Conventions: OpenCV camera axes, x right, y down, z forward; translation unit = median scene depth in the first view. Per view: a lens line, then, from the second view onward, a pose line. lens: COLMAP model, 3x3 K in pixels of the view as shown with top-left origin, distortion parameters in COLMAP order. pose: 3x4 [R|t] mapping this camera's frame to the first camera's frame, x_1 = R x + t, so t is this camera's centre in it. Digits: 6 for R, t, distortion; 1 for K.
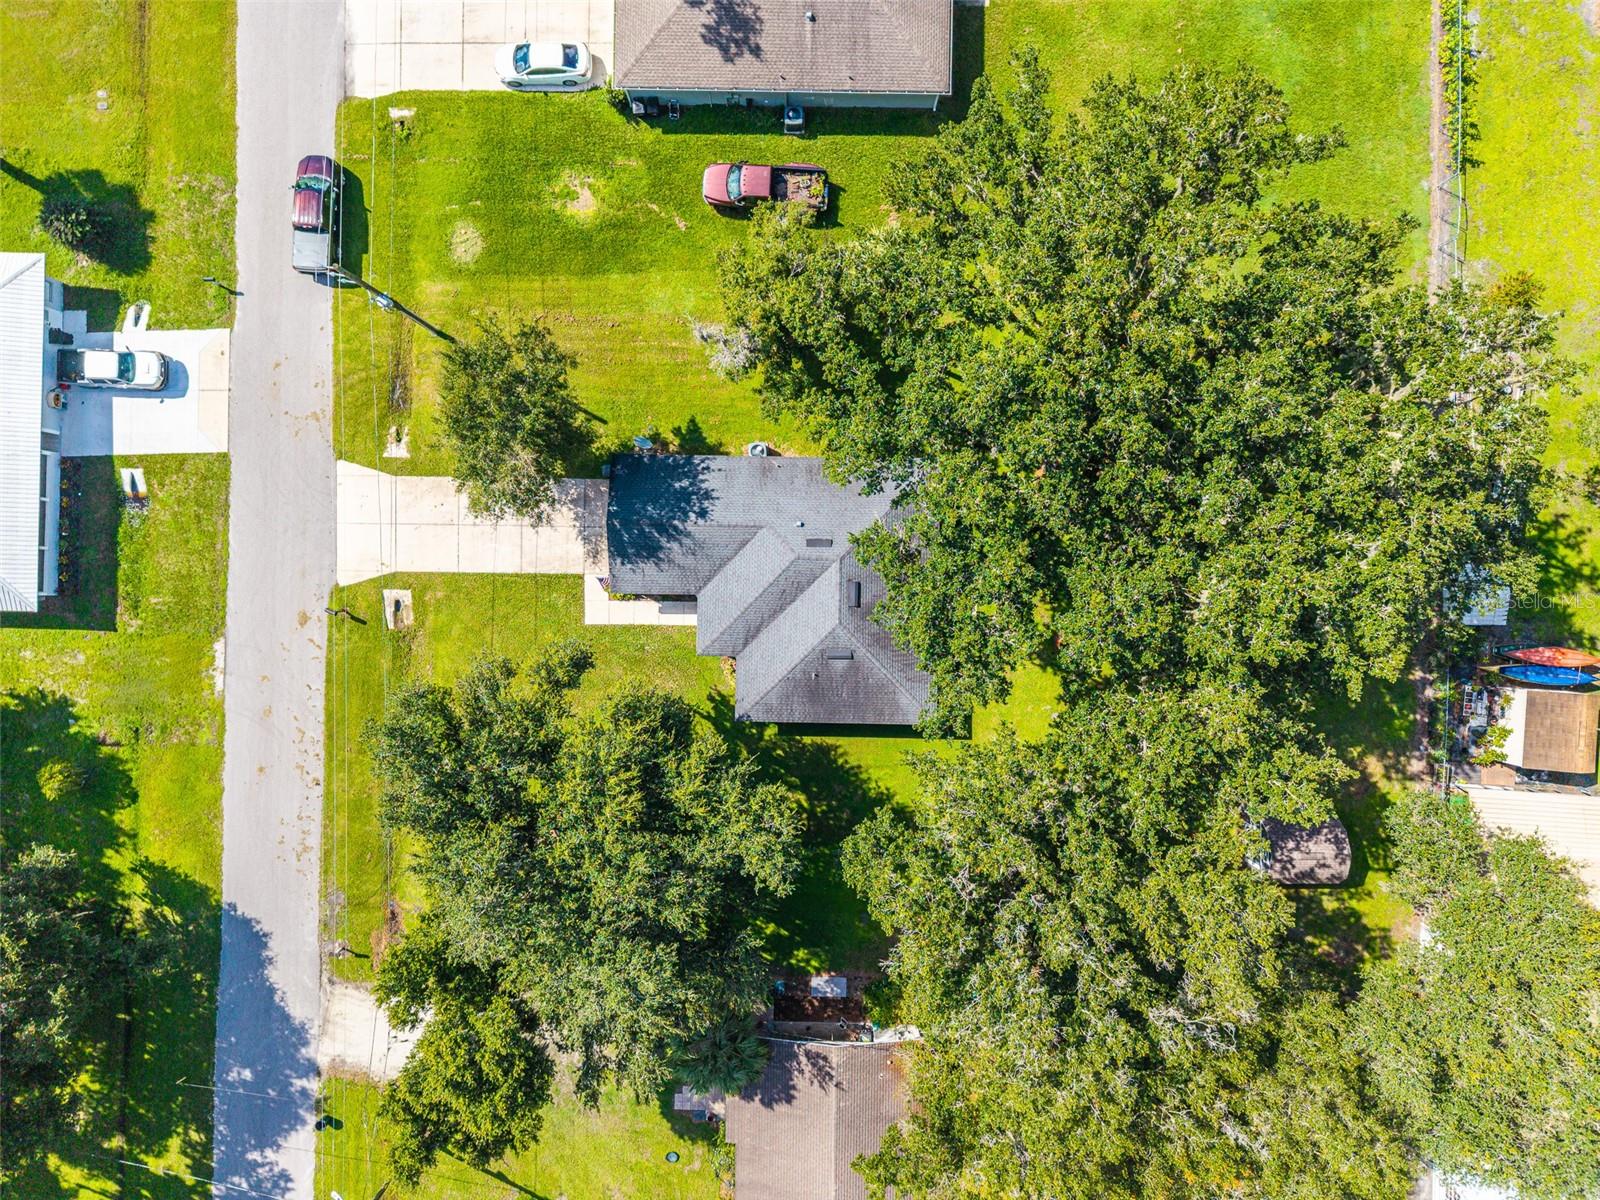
lens RADIAL K [[1062.8, 0, 812.6], [0, 1062.8, 593.7], [0, 0, 1]] dist [0.031754, -0.024153]
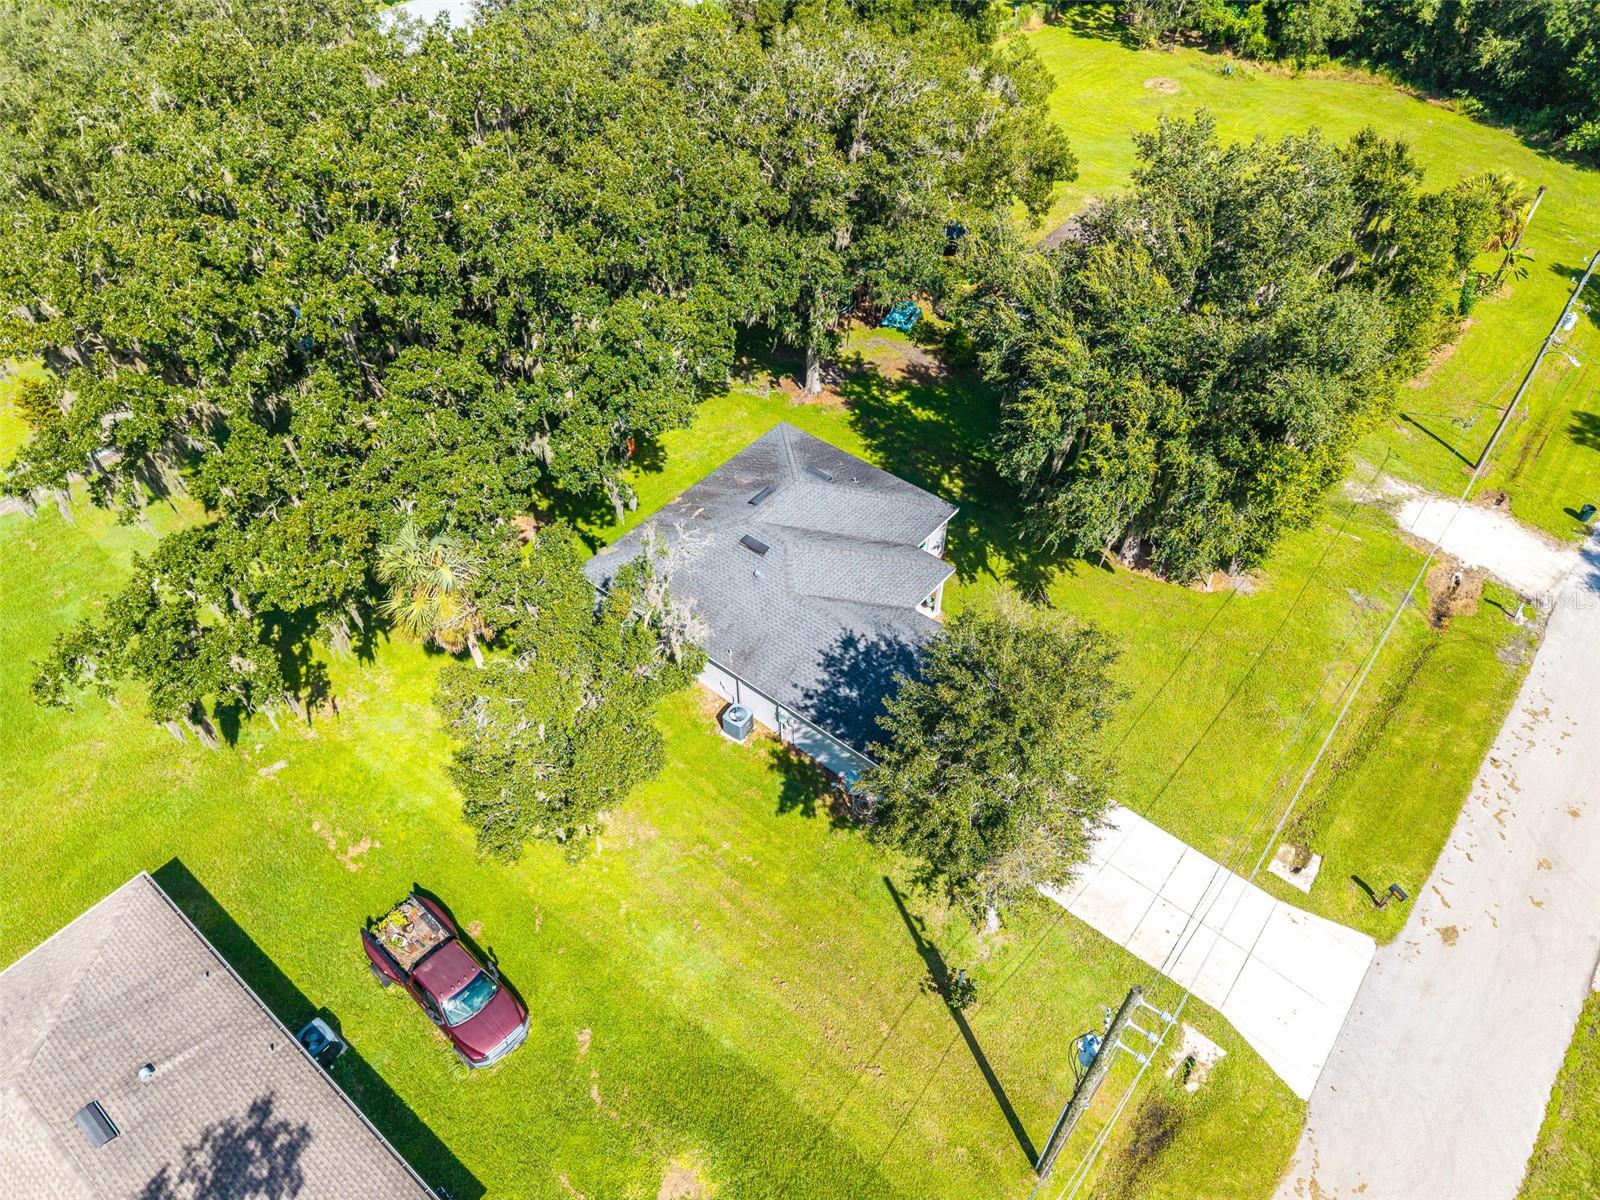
lens RADIAL K [[1062.8, 0, 800.8], [0, 1062.8, 595.2], [0, 0, 1]] dist [0.031754, -0.024153]
pose [[-0.783528, -0.446302, 0.432317, -0.361526], [0.621355, -0.561413, 0.546565, -0.457144], [-0.001224, 0.696871, 0.717195, 0.400739]]
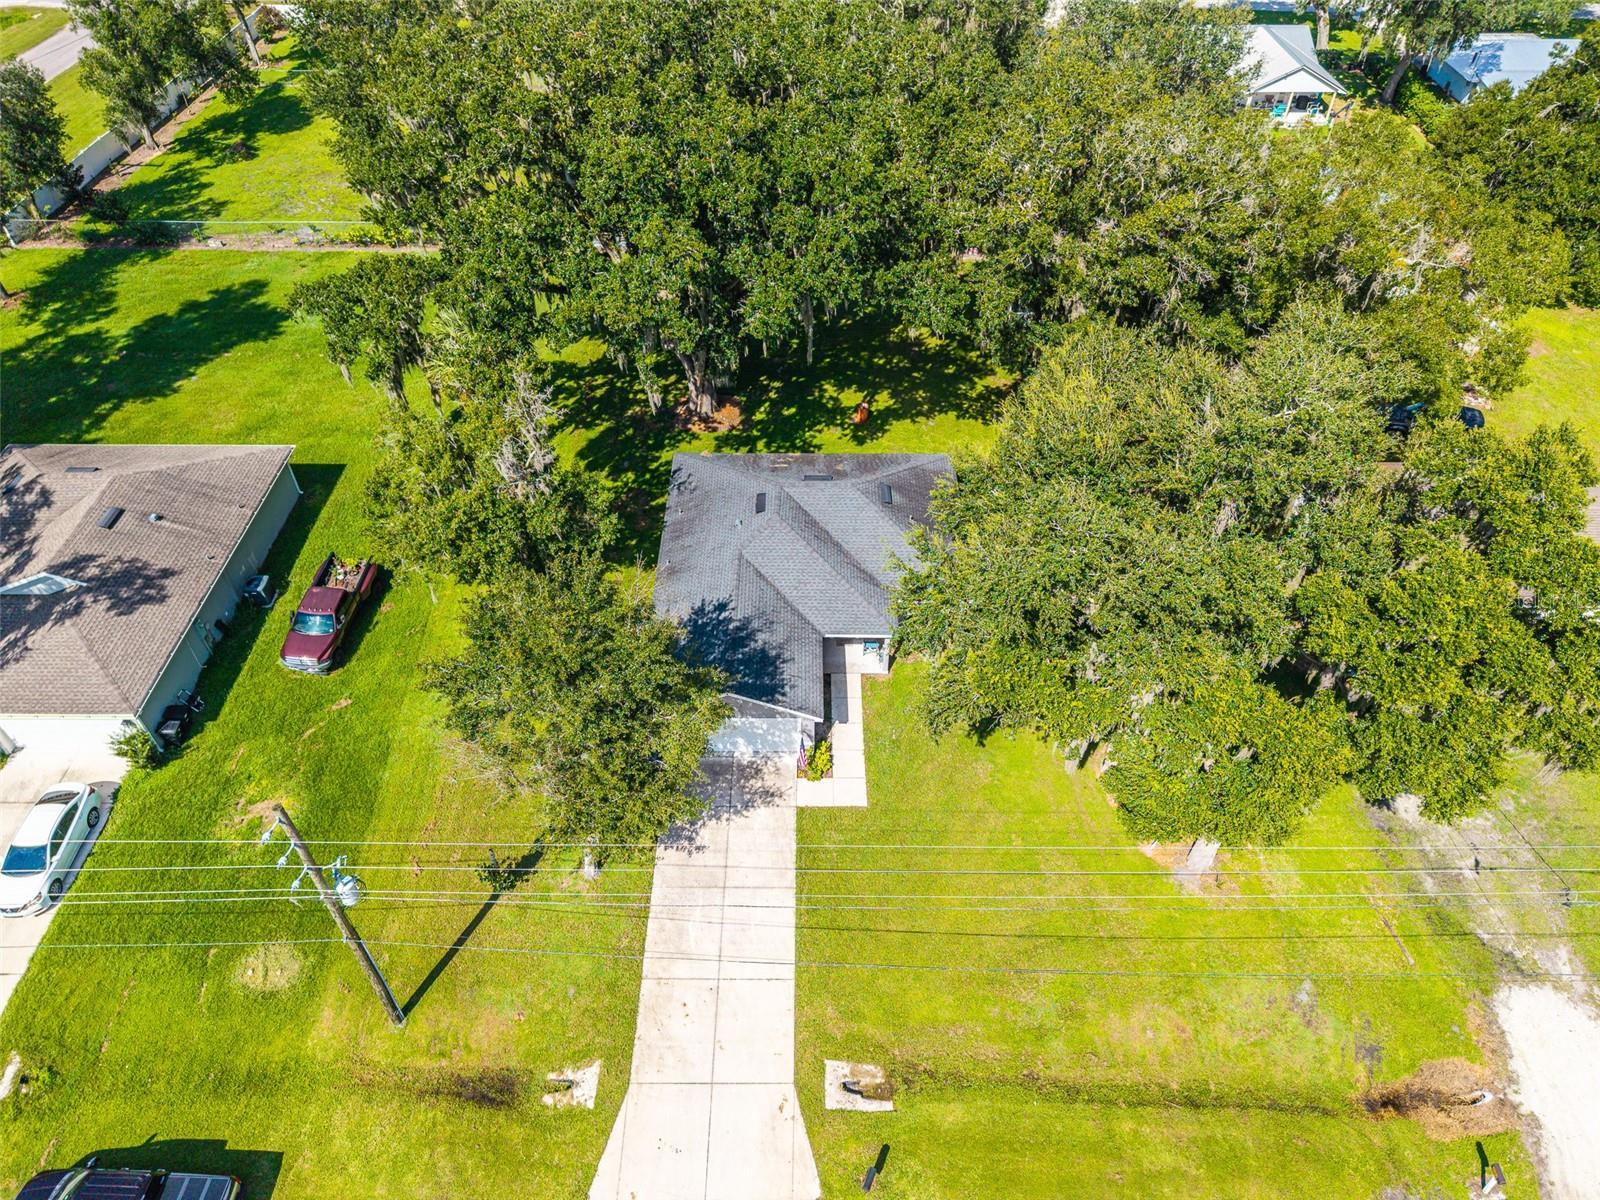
lens RADIAL K [[1062.8, 0, 802.5], [0, 1062.8, 599.5], [0, 0, 1]] dist [0.031754, -0.024153]
pose [[-0.009340, -0.699140, 0.714924, -0.623563], [0.999956, -0.007273, 0.005952, -0.017606], [0.001038, 0.714948, 0.699177, 0.405497]]
